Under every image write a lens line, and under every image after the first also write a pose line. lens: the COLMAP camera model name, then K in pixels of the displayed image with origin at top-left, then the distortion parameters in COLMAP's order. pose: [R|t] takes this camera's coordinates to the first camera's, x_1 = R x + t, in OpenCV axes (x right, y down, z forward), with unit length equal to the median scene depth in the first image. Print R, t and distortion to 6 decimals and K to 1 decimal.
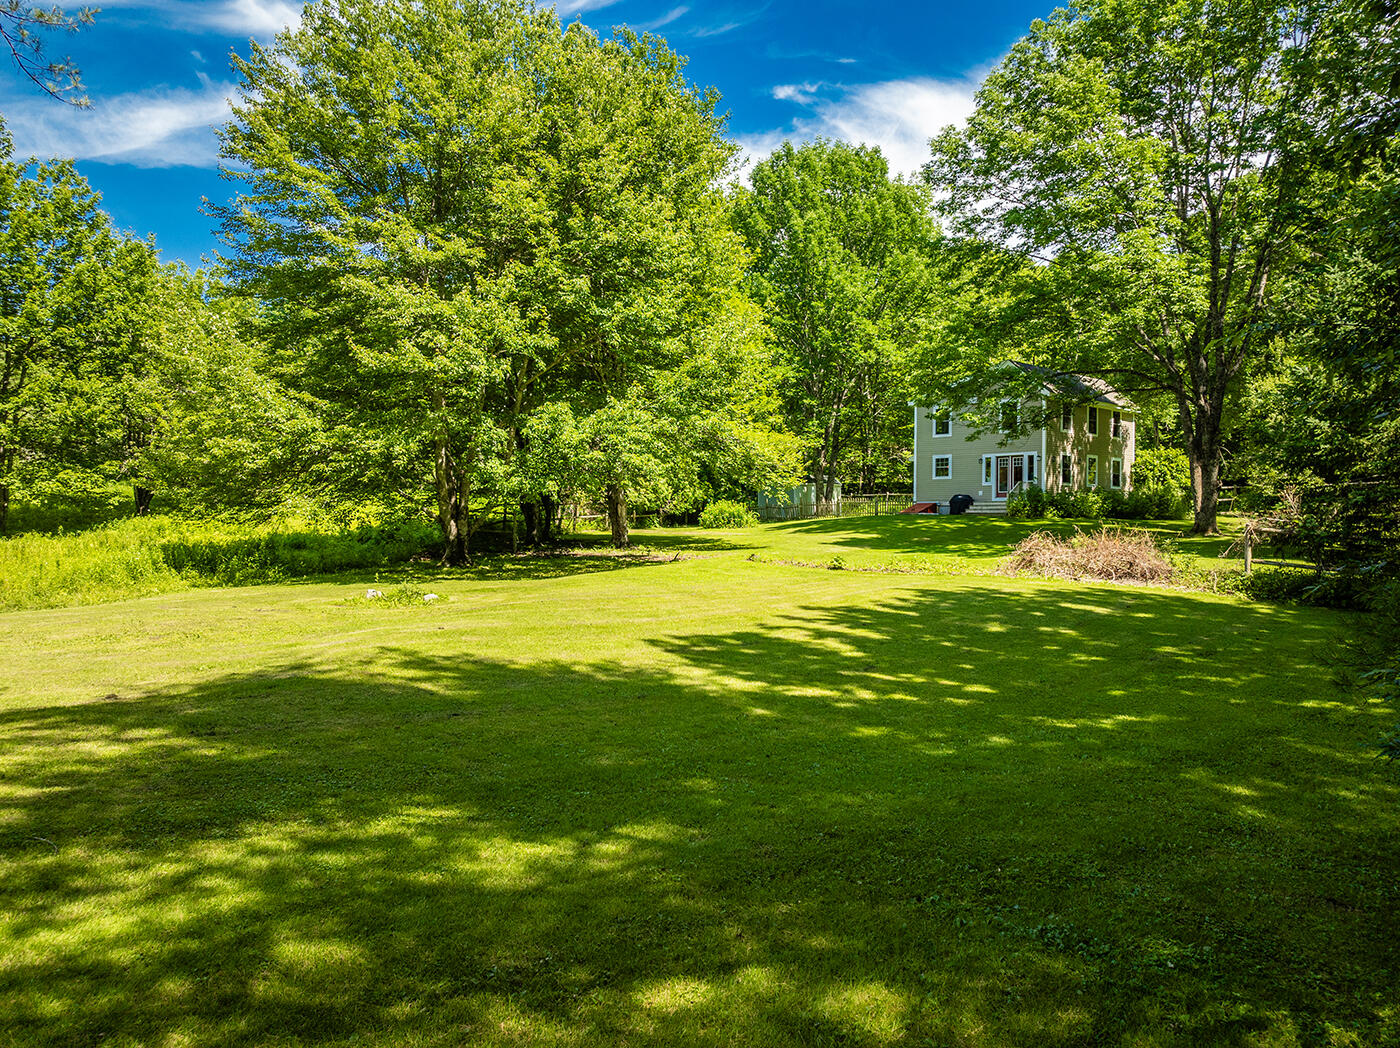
lens RADIAL K [[996.4, 0, 700.0], [0, 996.4, 524.0], [0, 0, 1]] dist [-0.020301, 0.004451]
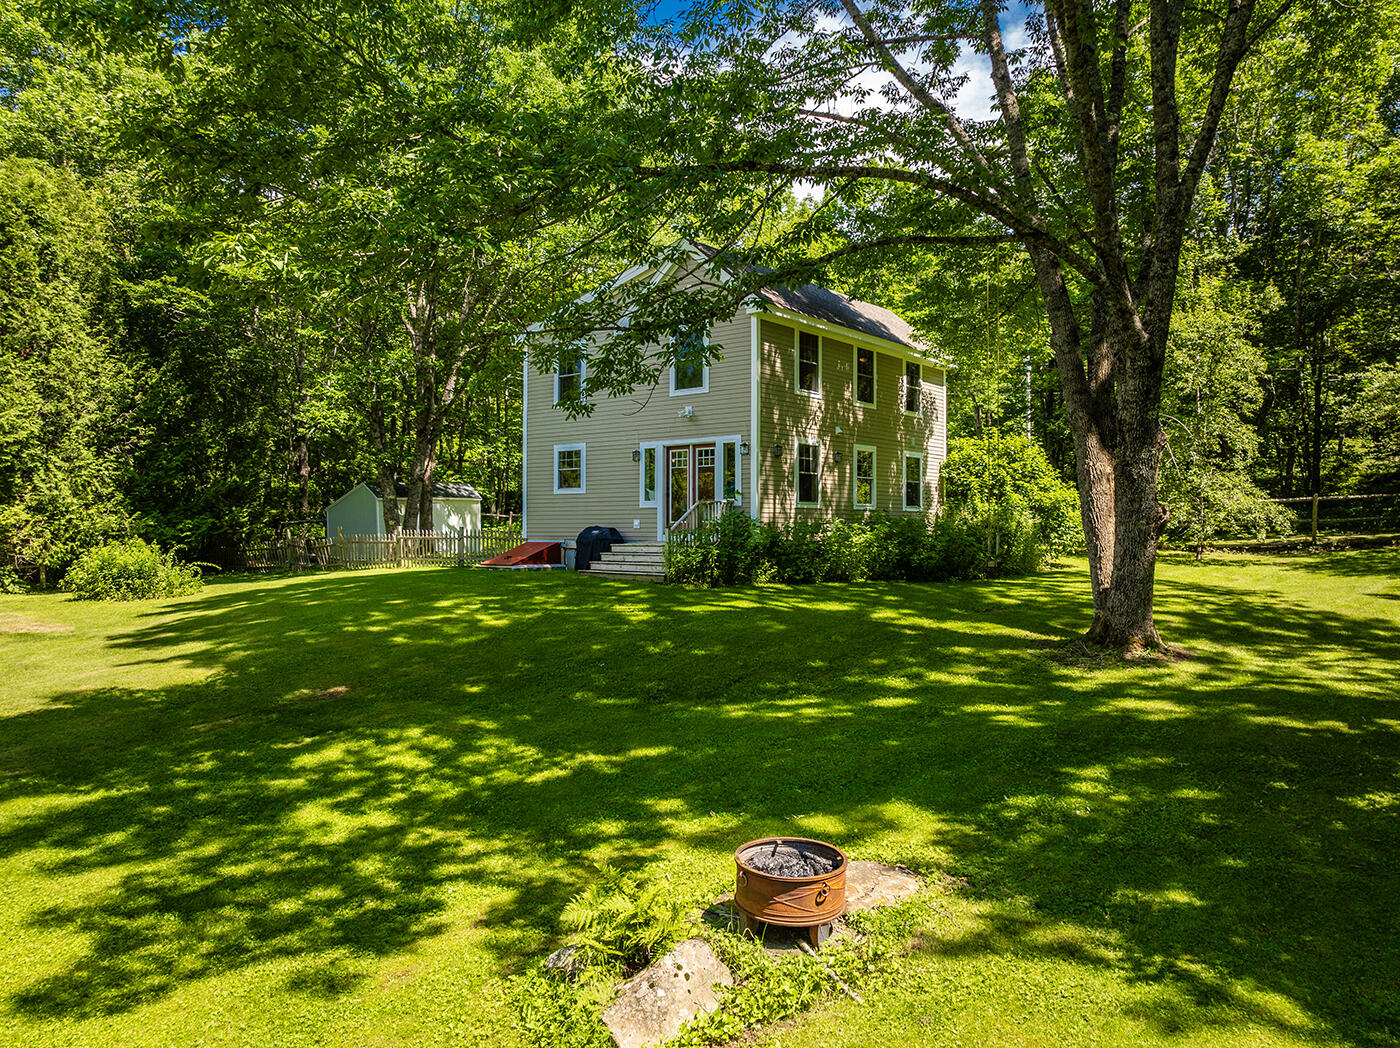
lens RADIAL K [[996.4, 0, 700.0], [0, 996.4, 524.0], [0, 0, 1]] dist [-0.020301, 0.004451]
pose [[0.986486, -0.005636, 0.163746, 0.235399], [0.006471, 0.999969, -0.004563, -0.028956], [-0.163715, 0.005561, 0.986492, 0.530870]]
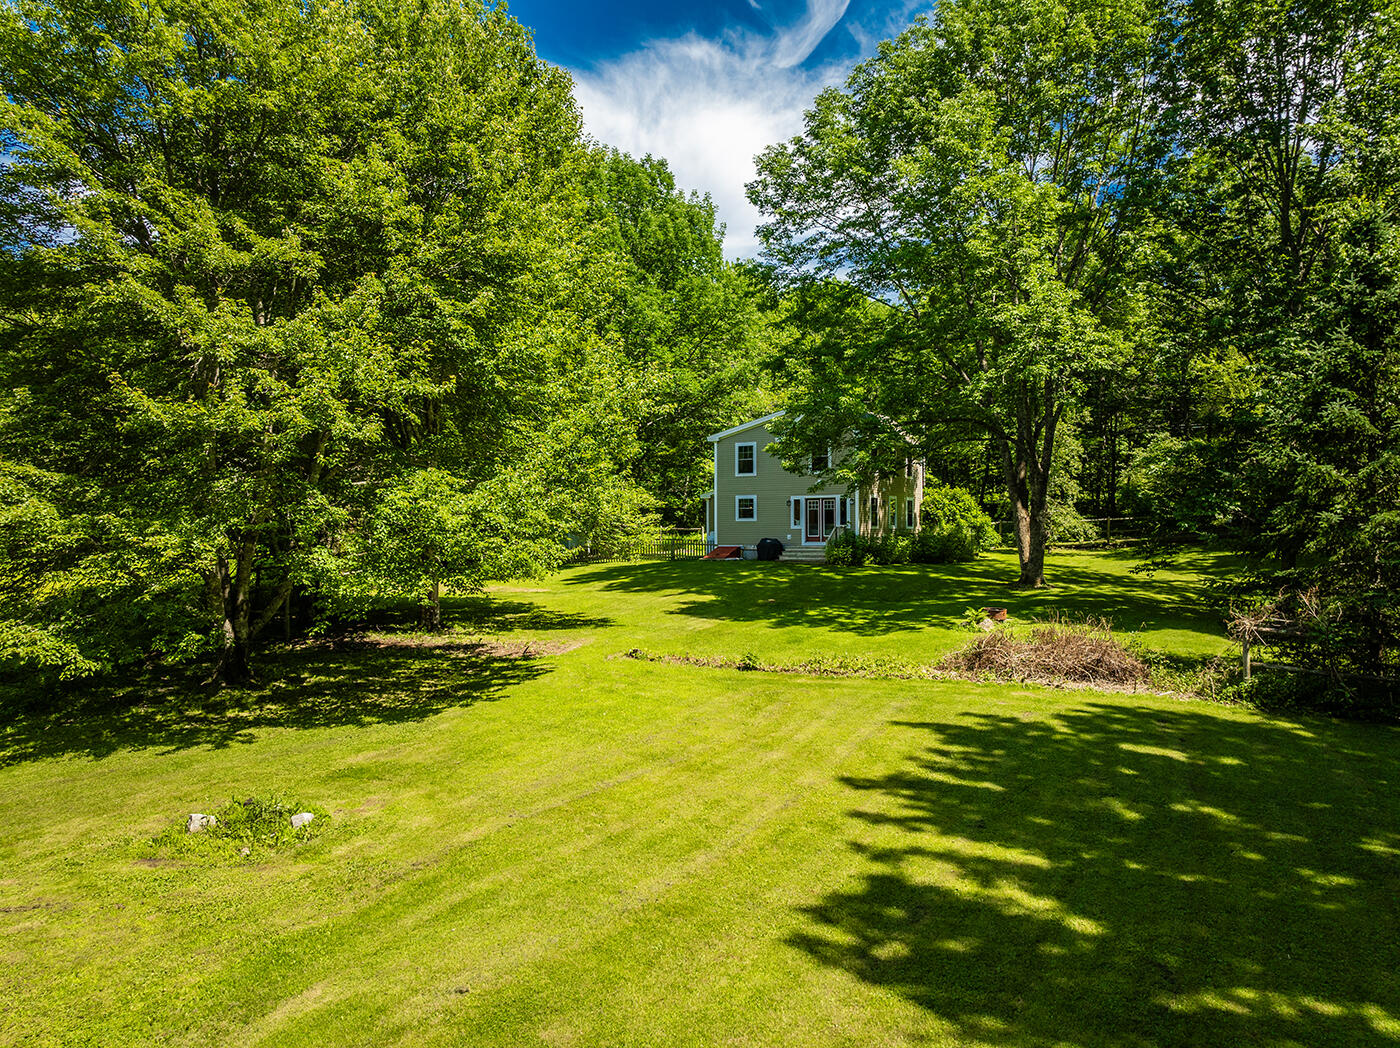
lens RADIAL K [[996.4, 0, 700.0], [0, 996.4, 524.0], [0, 0, 1]] dist [-0.020301, 0.004451]
pose [[0.951431, -0.009176, 0.307726, -0.089975], [0.011404, 0.999920, -0.005442, -0.039401], [-0.307651, 0.008687, 0.951460, 0.126537]]
